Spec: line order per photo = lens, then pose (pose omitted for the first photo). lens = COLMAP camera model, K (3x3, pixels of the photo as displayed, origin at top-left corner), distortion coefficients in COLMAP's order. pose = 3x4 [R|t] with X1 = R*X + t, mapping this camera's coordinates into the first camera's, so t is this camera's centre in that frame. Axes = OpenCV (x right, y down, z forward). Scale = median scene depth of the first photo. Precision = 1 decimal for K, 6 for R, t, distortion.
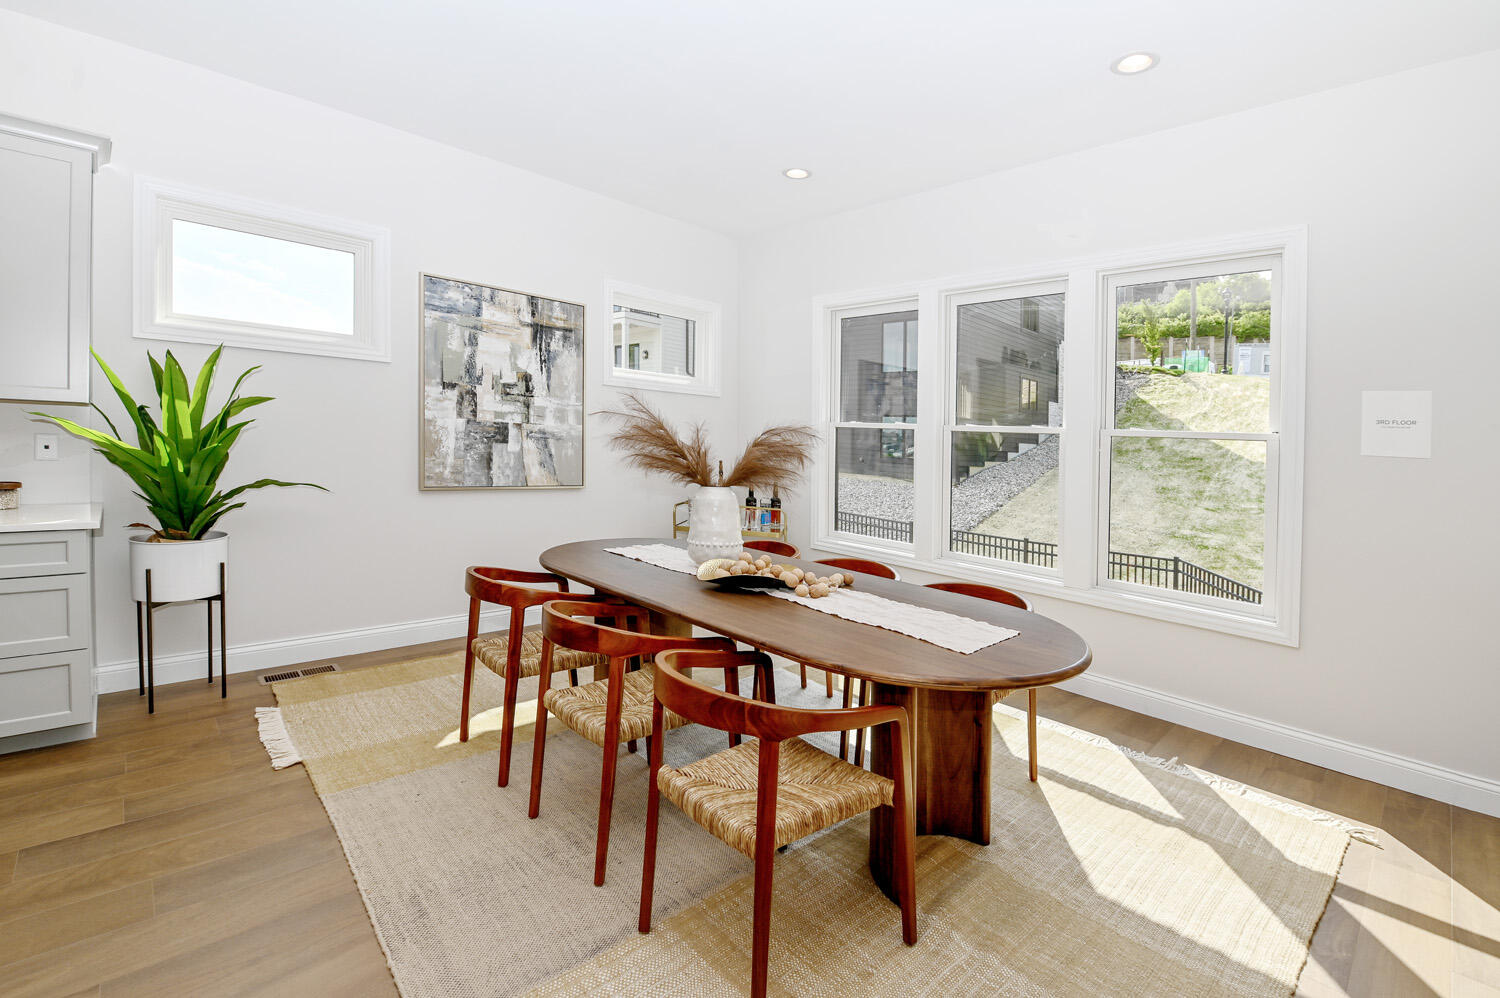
lens RADIAL K [[660.4, 0, 755.5], [0, 660.4, 416.9], [0, 0, 1]] dist [0.000130, -0.008753]
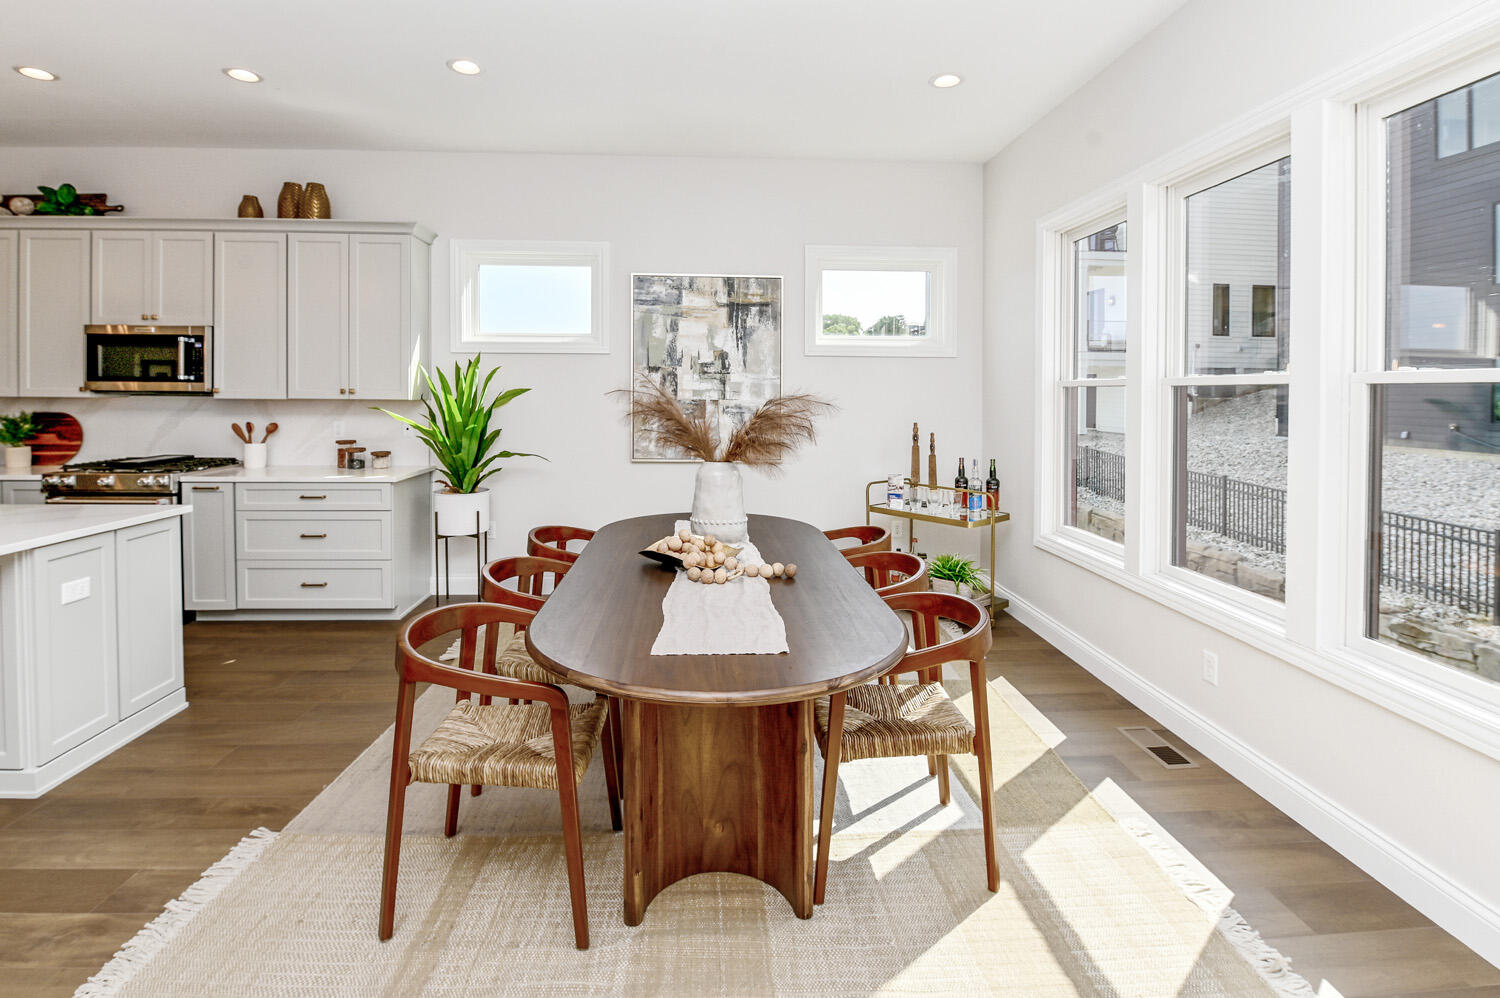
lens RADIAL K [[740.7, 0, 757.8], [0, 740.7, 379.9], [0, 0, 1]] dist [-0.001772, -0.009175]
pose [[0.748855, -0.057952, -0.660195, 0.488979], [0.054027, 0.998192, -0.026339, 0.013165], [0.660528, -0.015944, 0.750632, 0.162096]]
